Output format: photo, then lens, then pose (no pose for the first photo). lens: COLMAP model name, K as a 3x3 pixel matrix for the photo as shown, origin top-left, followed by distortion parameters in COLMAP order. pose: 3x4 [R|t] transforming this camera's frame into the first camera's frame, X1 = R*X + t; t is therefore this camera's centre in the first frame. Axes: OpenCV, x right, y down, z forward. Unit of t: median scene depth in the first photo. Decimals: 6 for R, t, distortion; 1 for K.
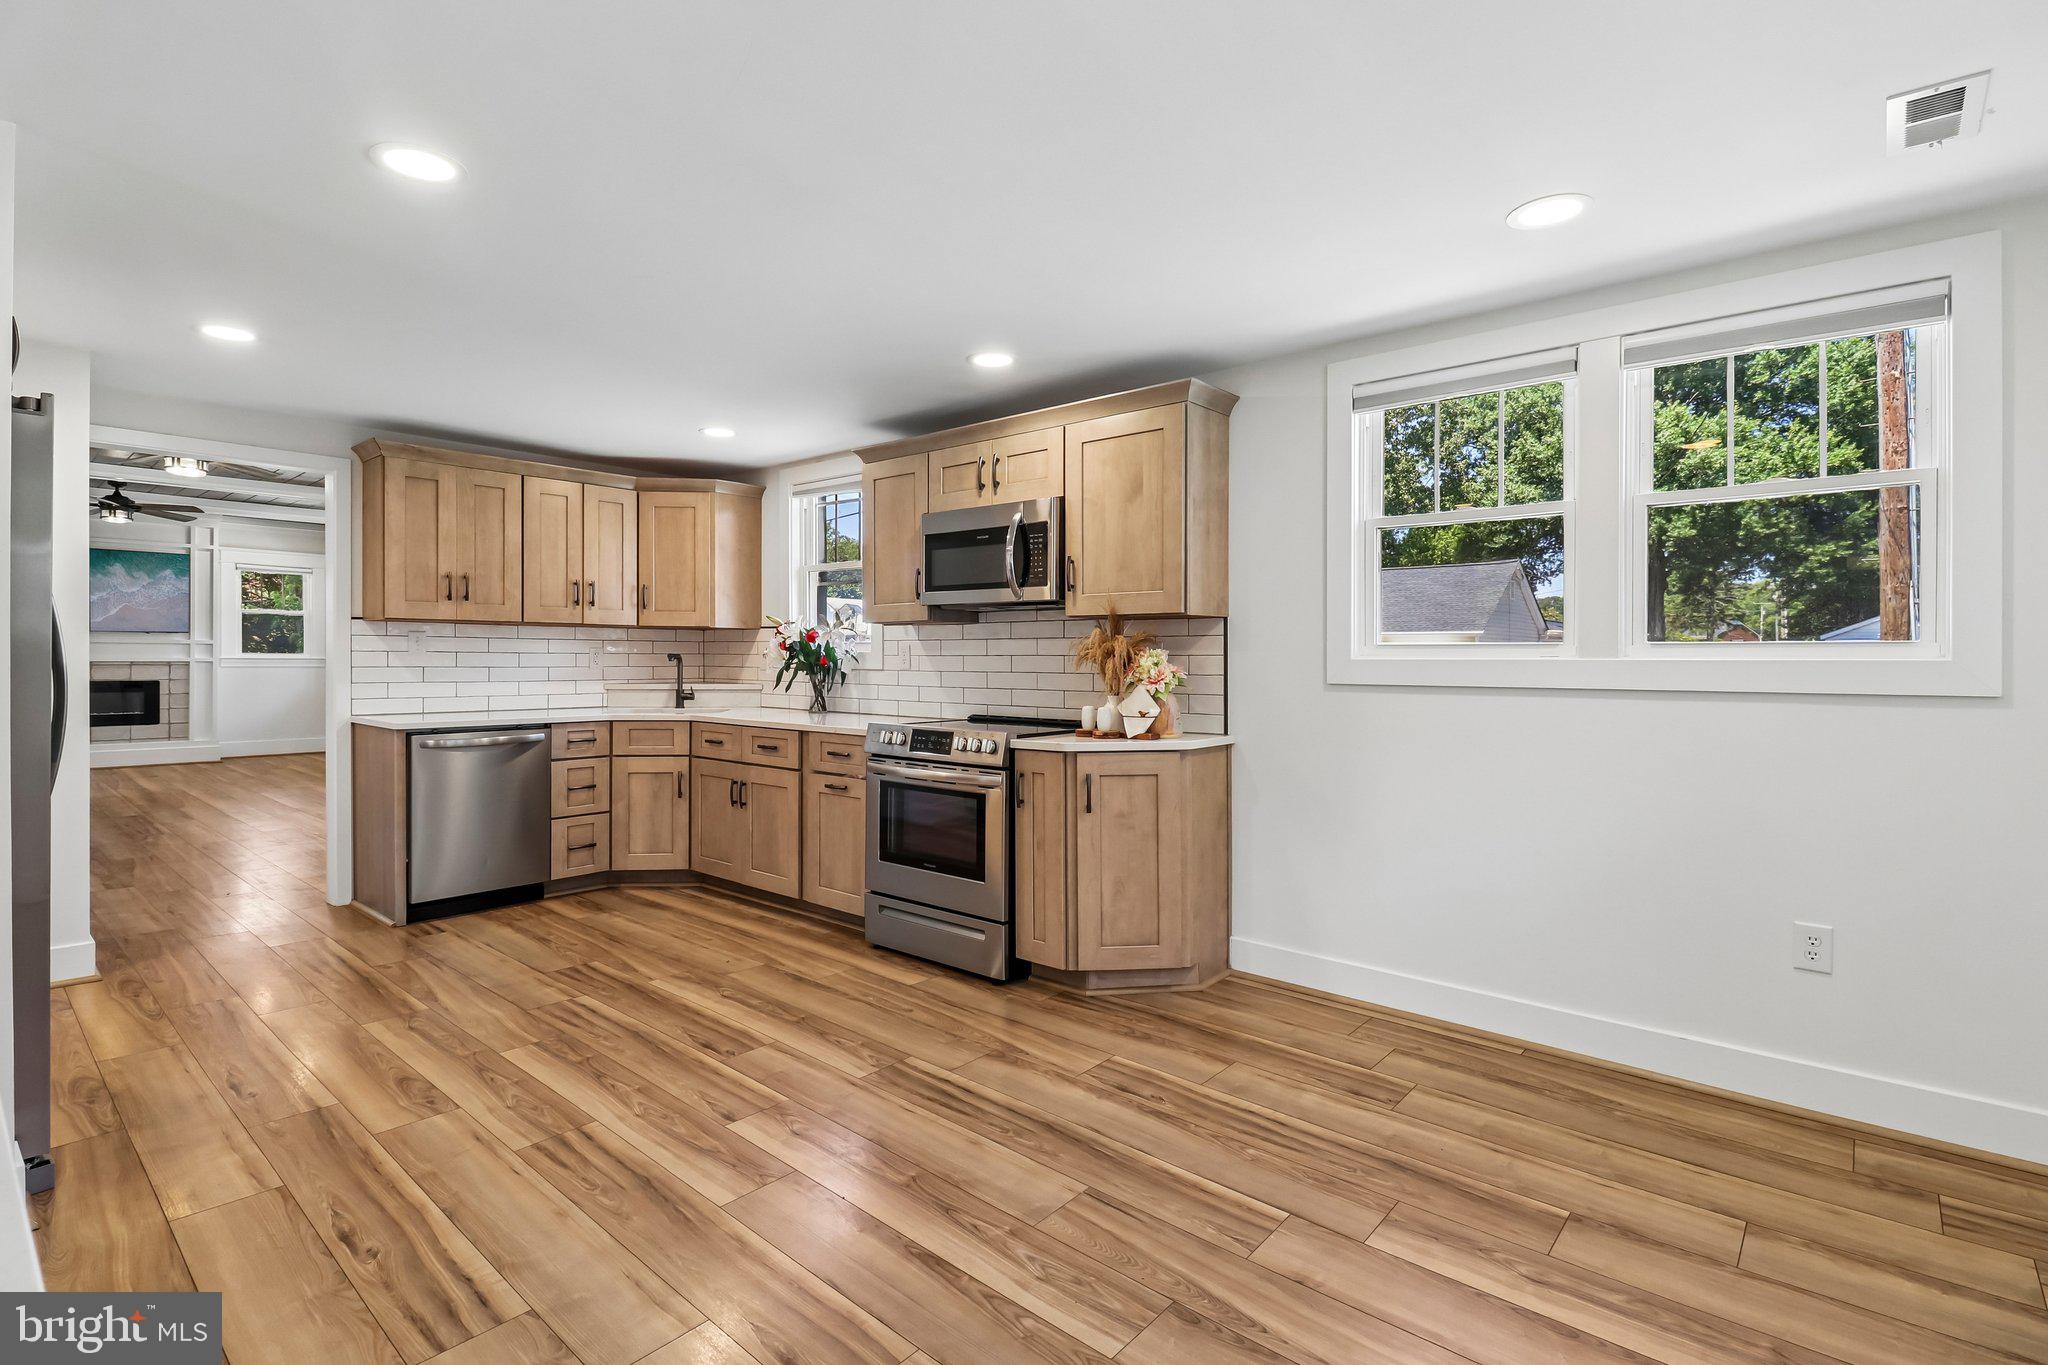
lens RADIAL K [[966.1, 0, 1012.9], [0, 966.1, 667.3], [0, 0, 1]] dist [0.017986, -0.015738]
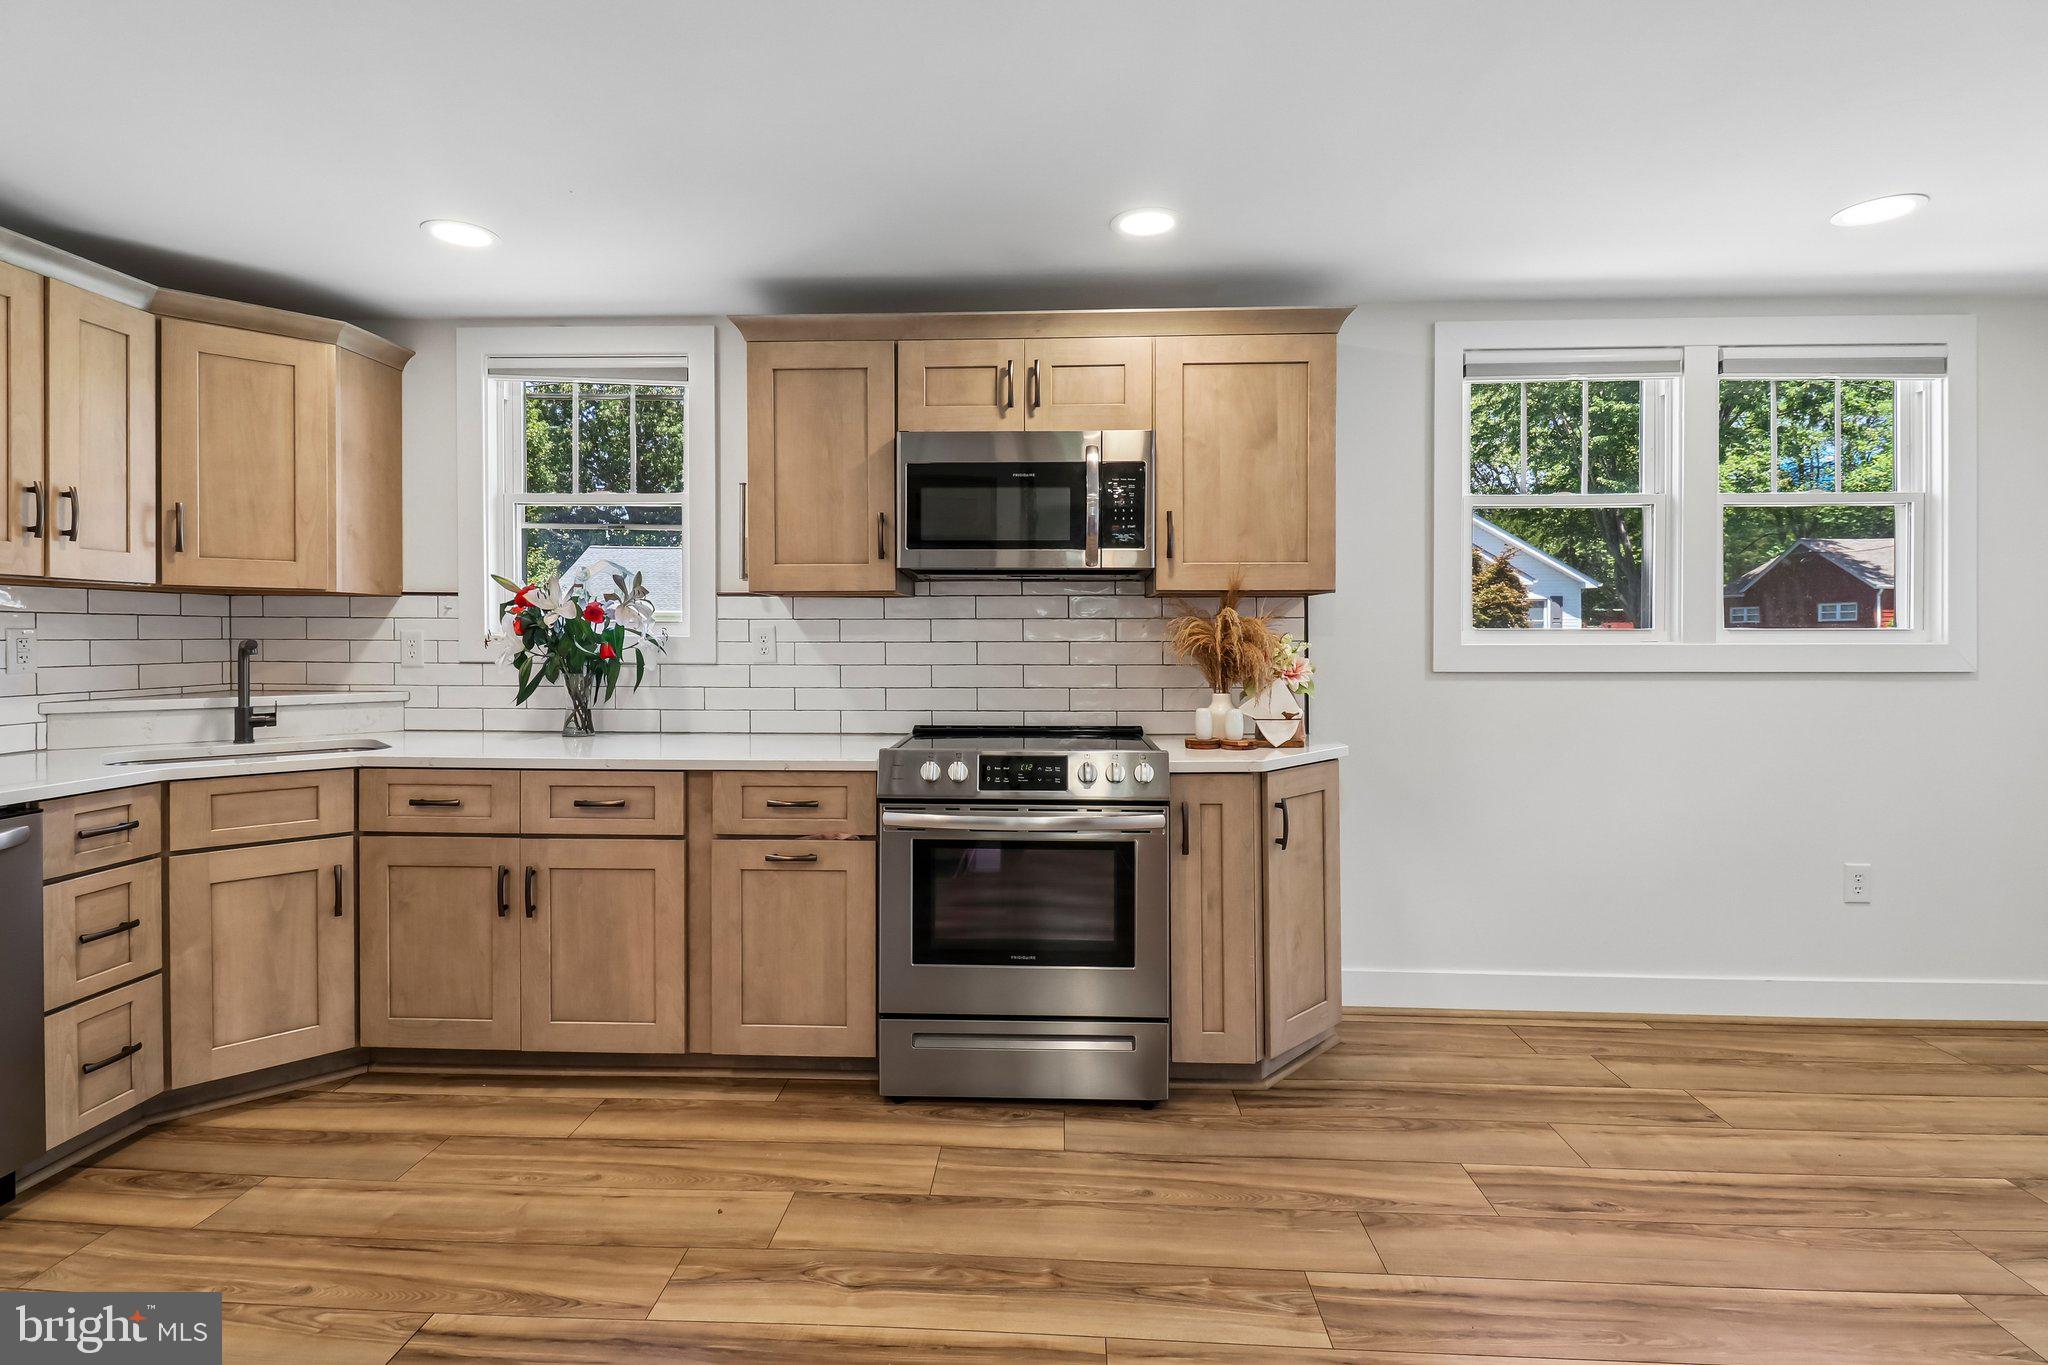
lens RADIAL K [[970.8, 0, 1007.1], [0, 970.8, 647.9], [0, 0, 1]] dist [0.018399, -0.014793]
pose [[0.785541, -0.010209, 0.618726, -0.544388], [0.009237, 0.999946, 0.004772, -0.013392], [-0.618741, 0.001966, 0.785592, 0.510299]]
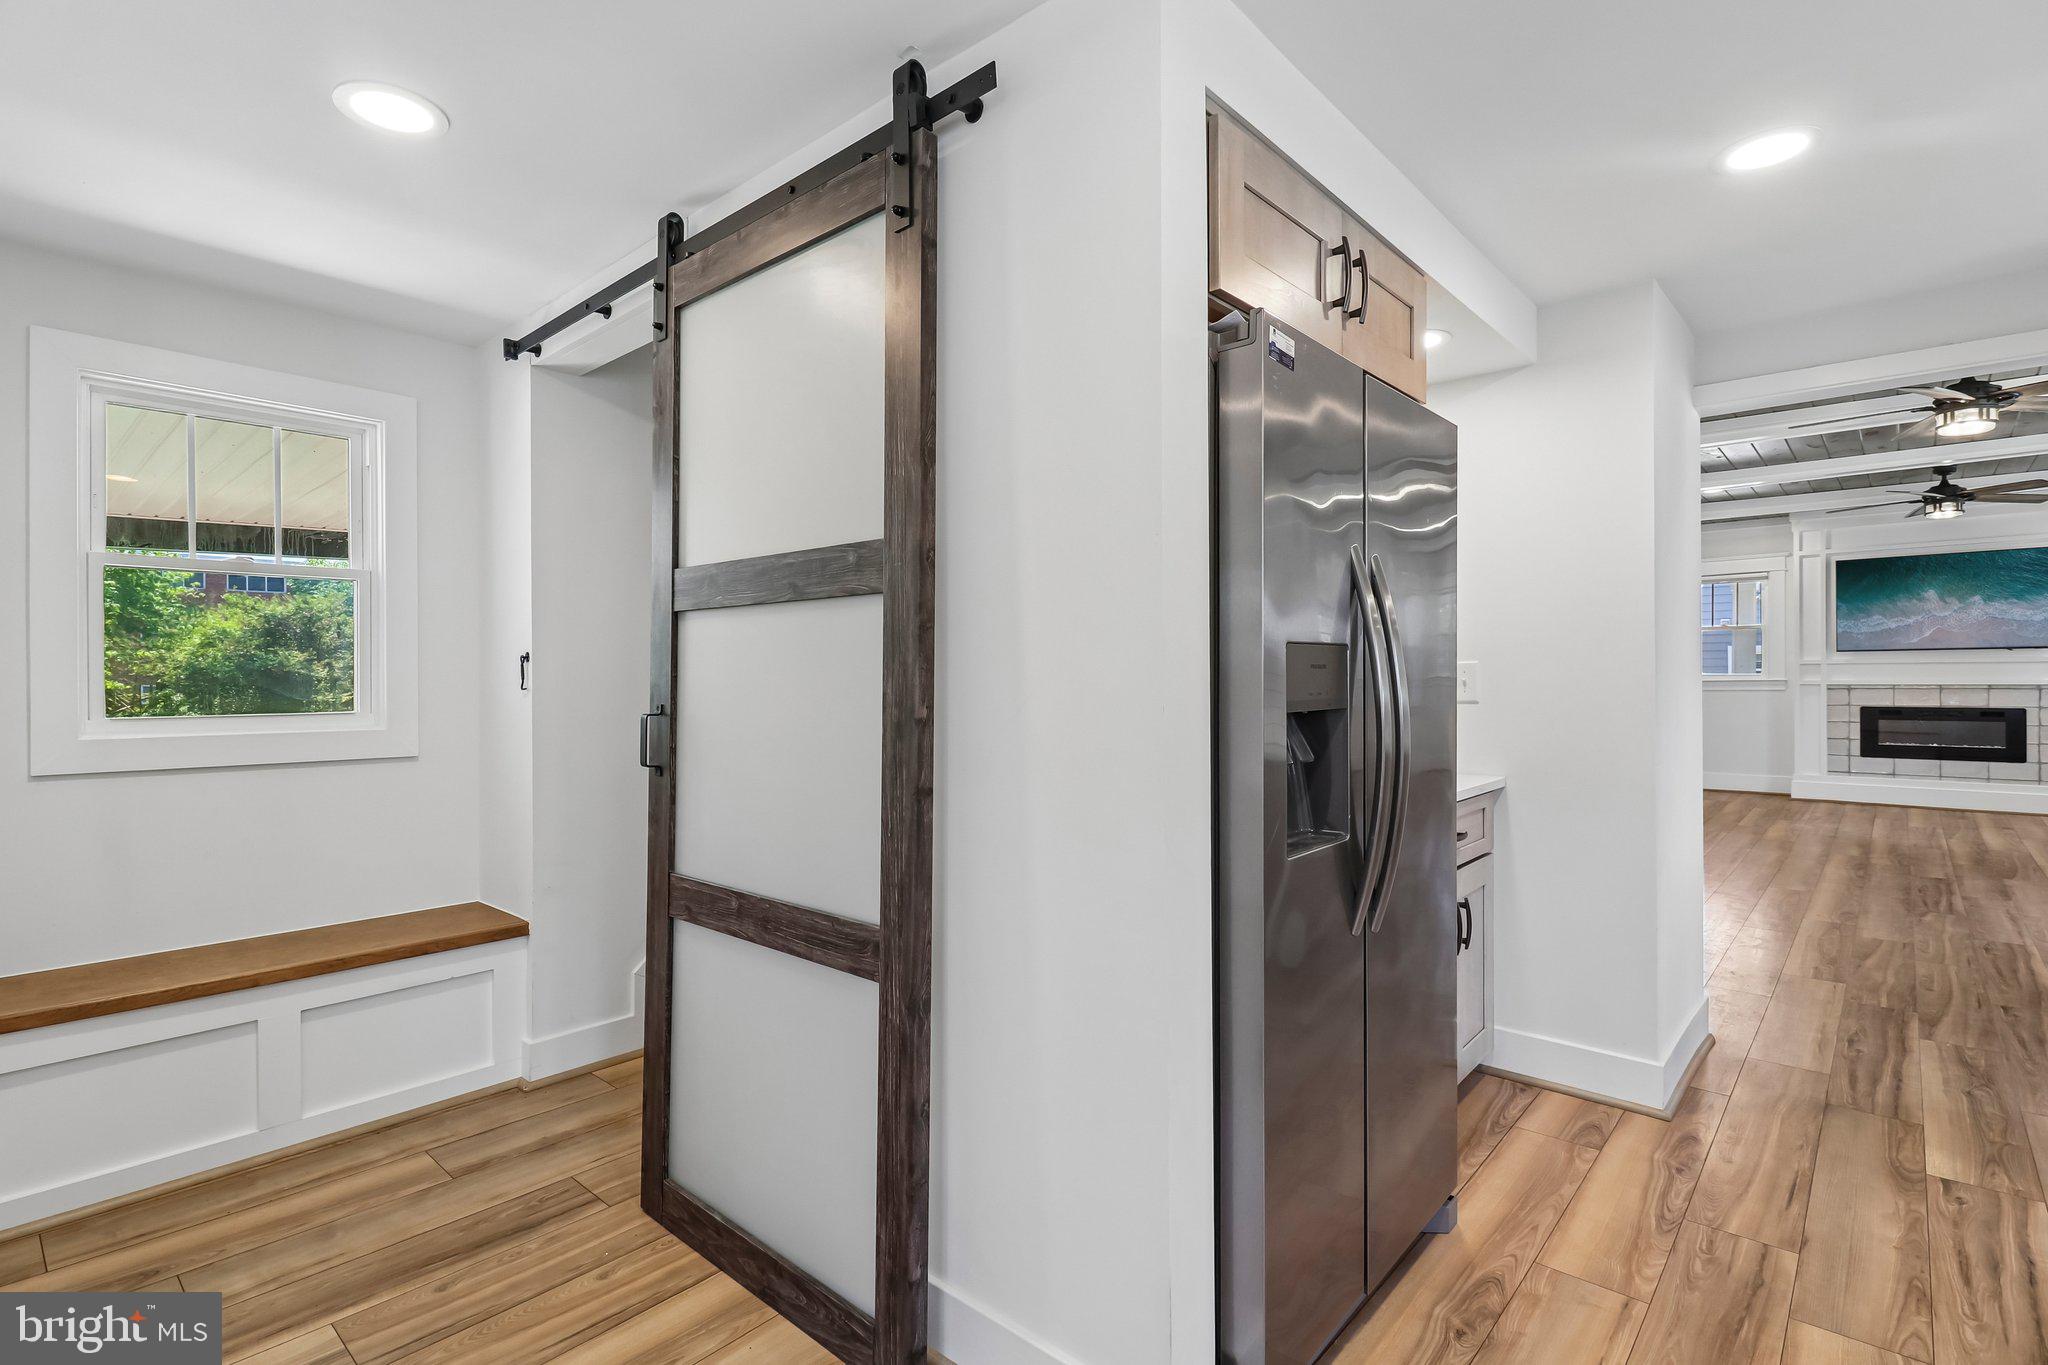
lens RADIAL K [[969.8, 0, 1006.8], [0, 969.8, 682.0], [0, 0, 1]] dist [0.017783, -0.014826]
pose [[-0.017277, -0.001334, -0.999850, -0.184843], [-0.004543, 0.999989, -0.001256, -0.009768], [0.999840, 0.004520, -0.017283, 0.505450]]
